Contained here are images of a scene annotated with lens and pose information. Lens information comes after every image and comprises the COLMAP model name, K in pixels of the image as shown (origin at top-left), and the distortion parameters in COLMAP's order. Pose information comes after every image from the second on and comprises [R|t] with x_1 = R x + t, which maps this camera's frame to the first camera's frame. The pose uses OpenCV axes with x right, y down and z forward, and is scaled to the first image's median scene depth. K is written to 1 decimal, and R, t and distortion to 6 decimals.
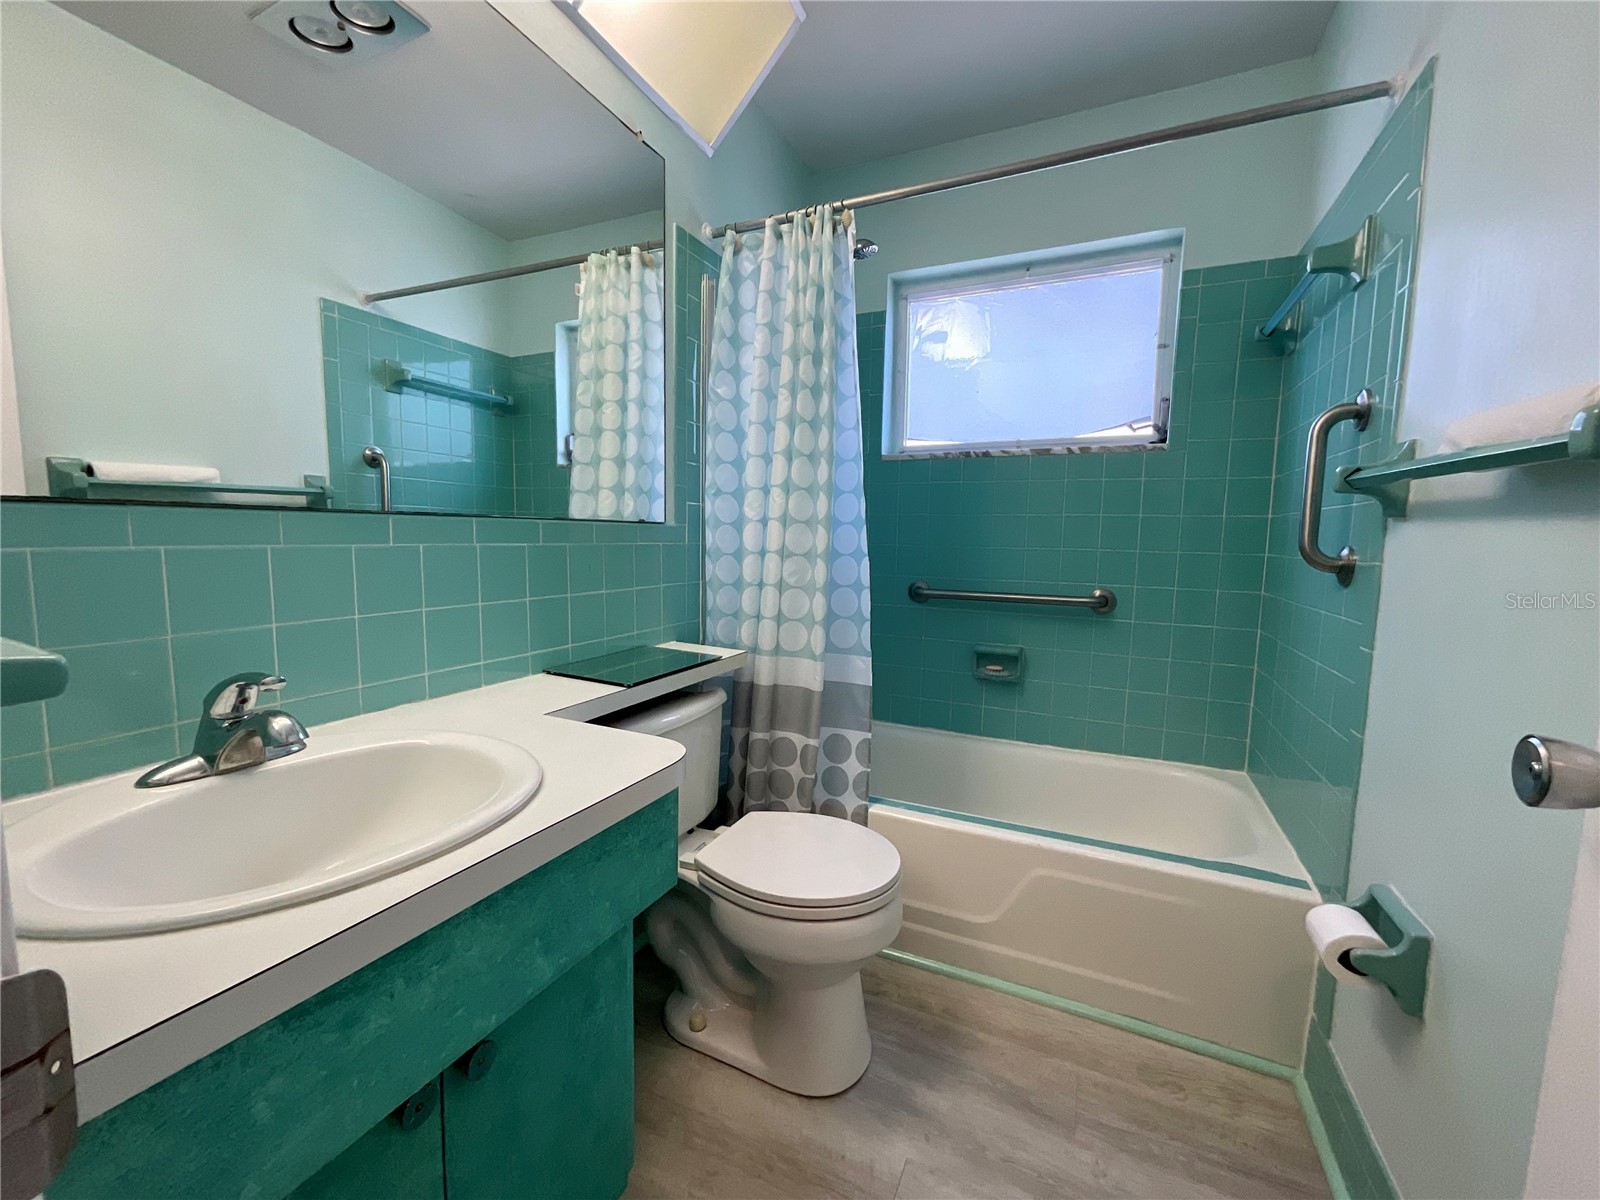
lens RADIAL K [[646.6, 0, 796.5], [0, 646.6, 600.2], [0, 0, 1]] dist [-0.023722, 0.000964]
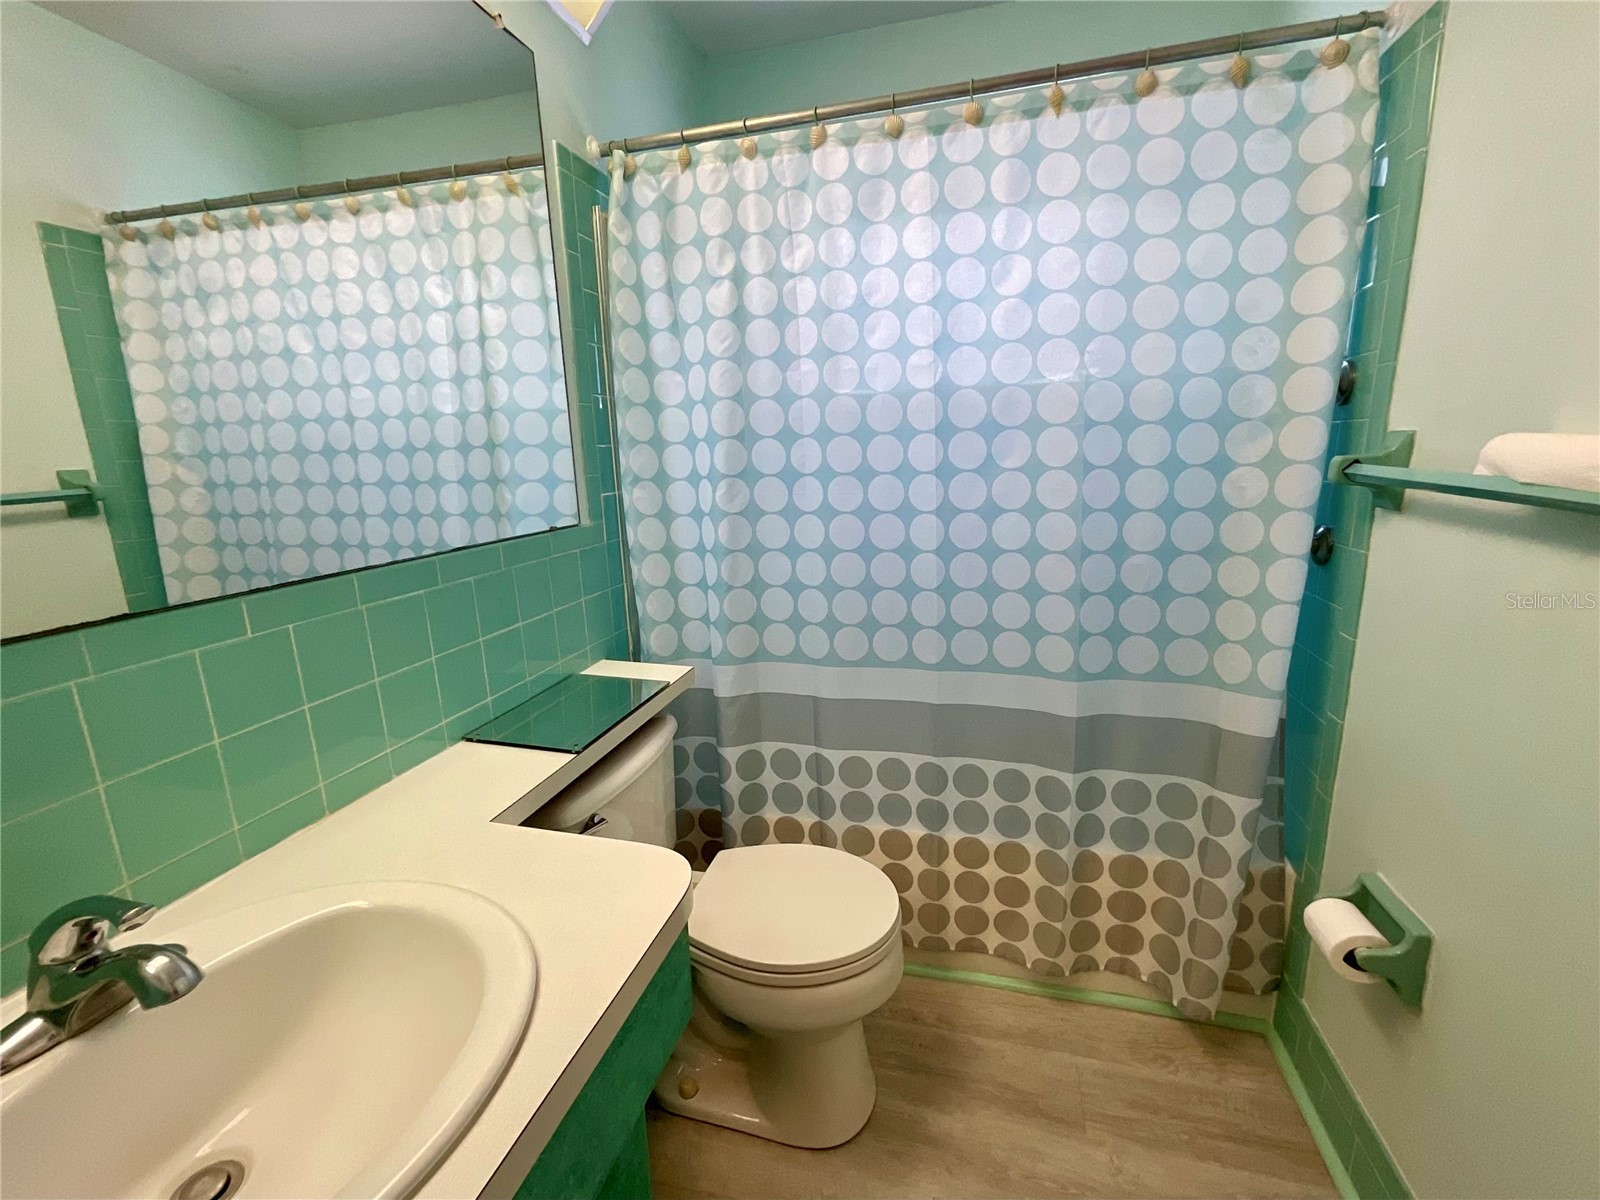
lens RADIAL K [[690.3, 0, 798.7], [0, 690.3, 600.4], [0, 0, 1]] dist [-0.012614, -0.002318]
pose [[0.982397, -0.086290, 0.165683, -0.106175], [0.066672, 0.990468, 0.120531, -0.144646], [-0.174504, -0.107363, 0.978786, 0.092103]]
